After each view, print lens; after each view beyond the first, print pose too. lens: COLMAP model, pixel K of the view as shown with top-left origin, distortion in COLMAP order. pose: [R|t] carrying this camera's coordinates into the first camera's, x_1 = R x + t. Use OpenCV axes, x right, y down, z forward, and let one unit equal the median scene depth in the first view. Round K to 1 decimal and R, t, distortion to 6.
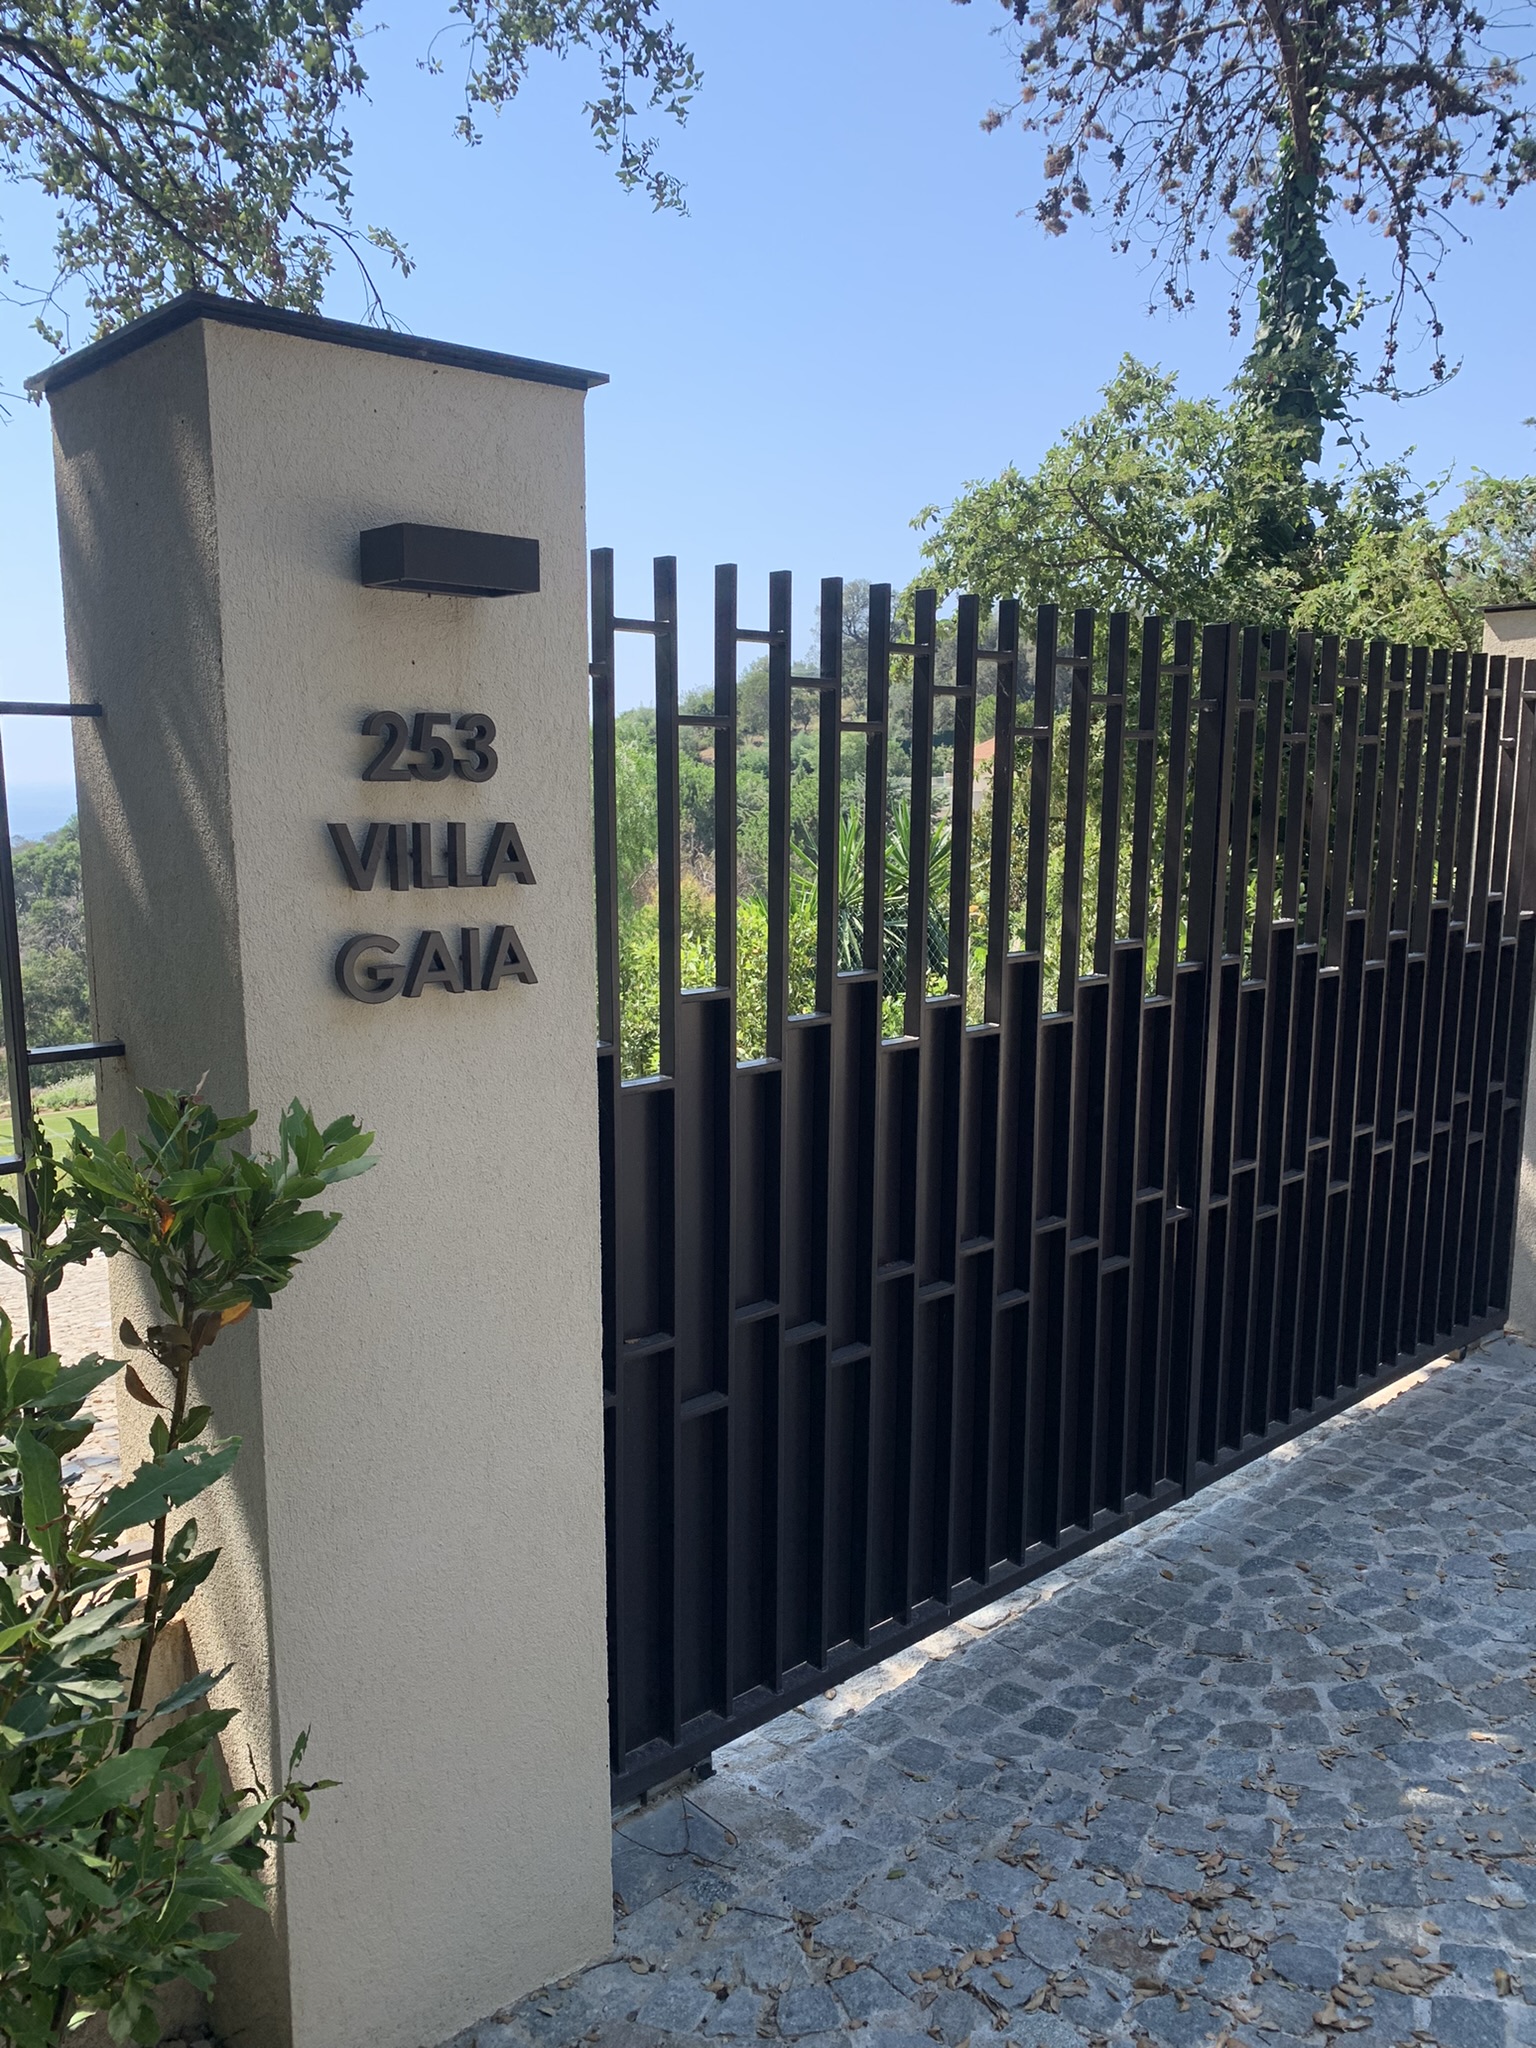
lens RADIAL K [[1543.7, 0, 780.0], [0, 1543.7, 1043.2], [0, 0, 1]] dist [0.002052, -0.005958]
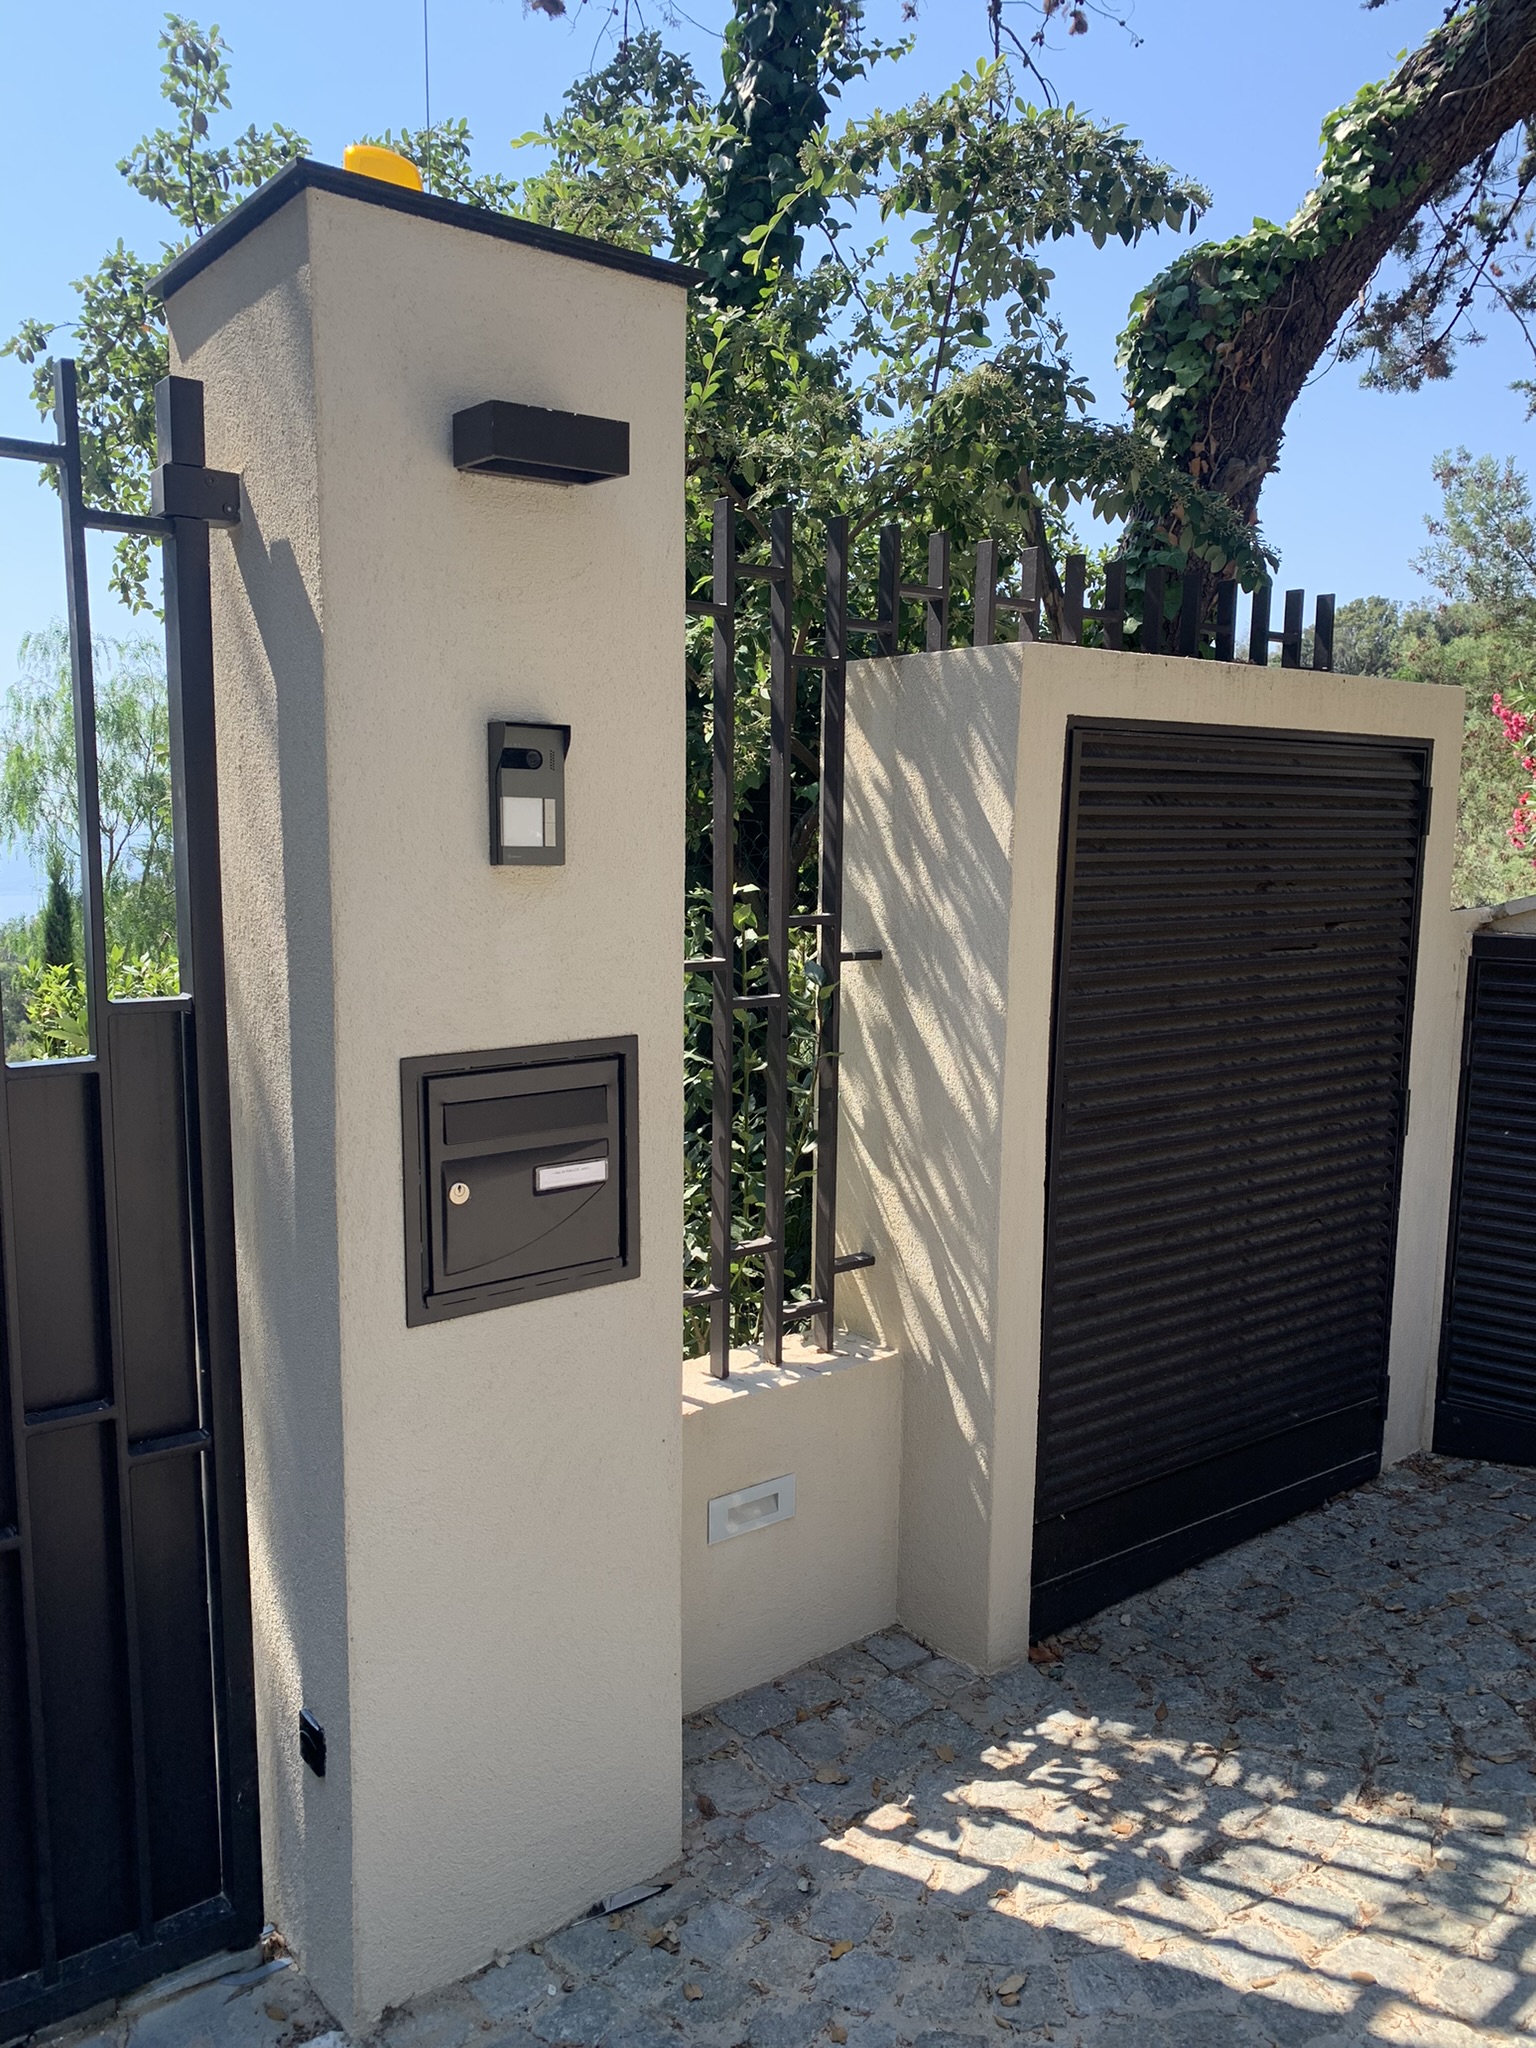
lens RADIAL K [[1559.9, 0, 758.4], [0, 1559.9, 1031.3], [0, 0, 1]] dist [0.014306, -0.006481]
pose [[0.996541, 0.021191, -0.080361, 0.921085], [-0.024026, 0.999117, -0.034470, -0.087073], [0.079559, 0.036281, 0.996170, 0.808571]]
